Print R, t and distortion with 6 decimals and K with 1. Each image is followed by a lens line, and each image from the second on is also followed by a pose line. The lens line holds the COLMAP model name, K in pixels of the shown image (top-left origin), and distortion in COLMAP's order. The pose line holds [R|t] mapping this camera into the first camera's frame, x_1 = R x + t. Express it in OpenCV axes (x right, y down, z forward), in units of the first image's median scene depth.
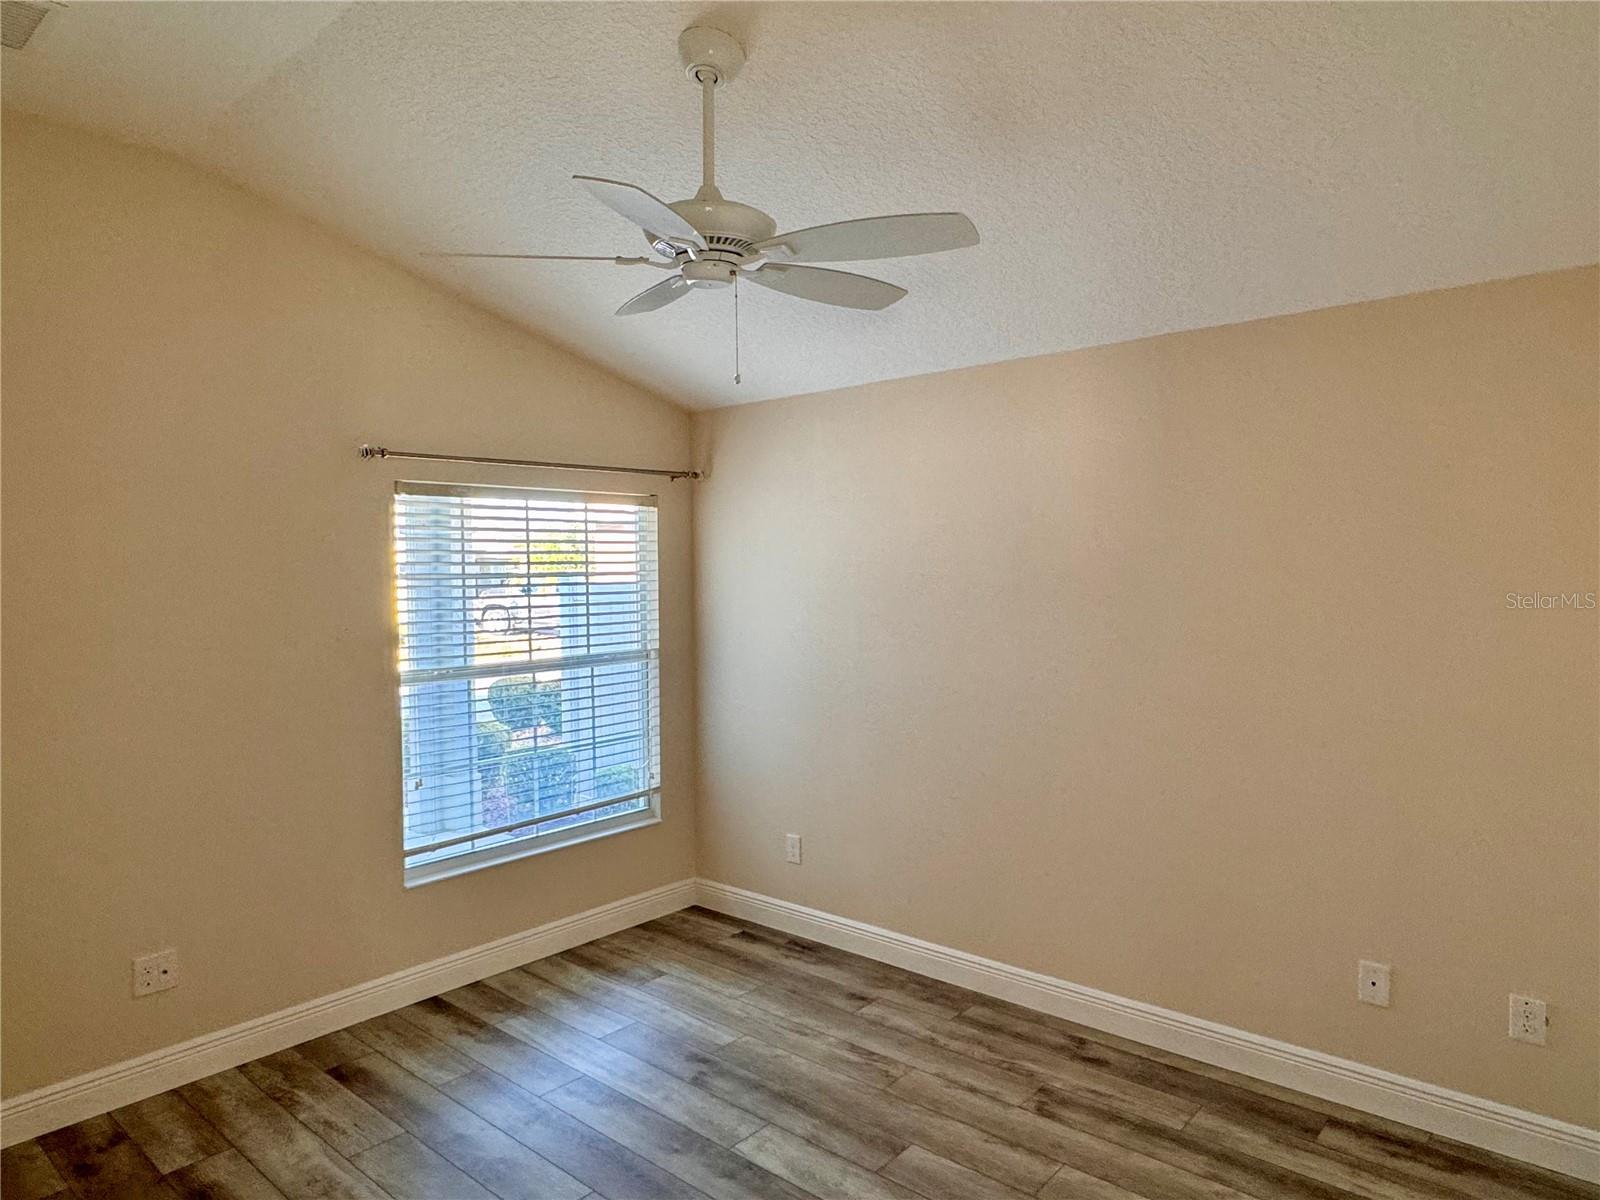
lens RADIAL K [[1008.1, 0, 800.0], [0, 1008.1, 600.0], [0, 0, 1]] dist [-0.004720, 0.002977]
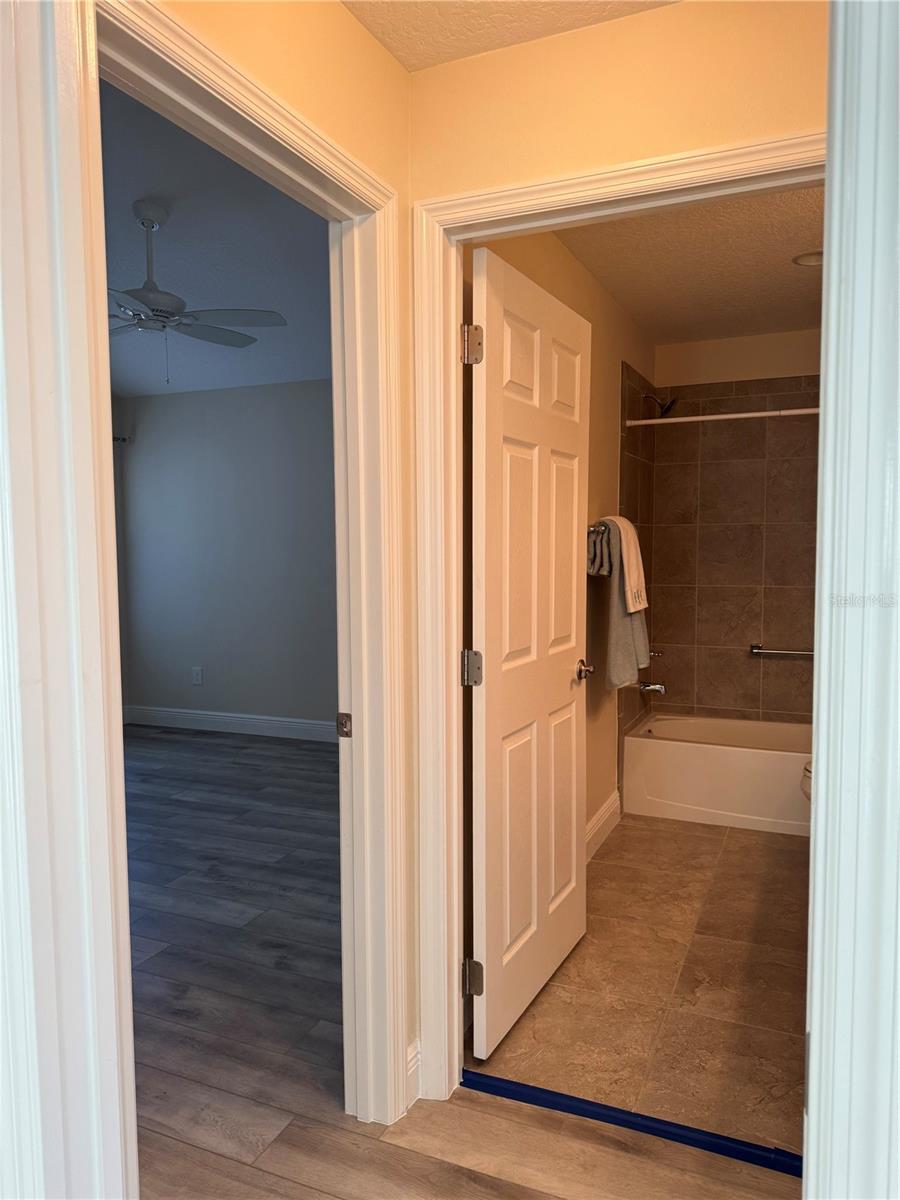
lens RADIAL K [[847.9, 0, 446.2], [0, 847.9, 598.7], [0, 0, 1]] dist [0.116391, -0.163755]
pose [[0.957920, -0.017275, 0.286514, -0.027490], [0.008910, 0.999496, 0.030472, 0.153594], [-0.286896, -0.026637, 0.957591, -0.745496]]
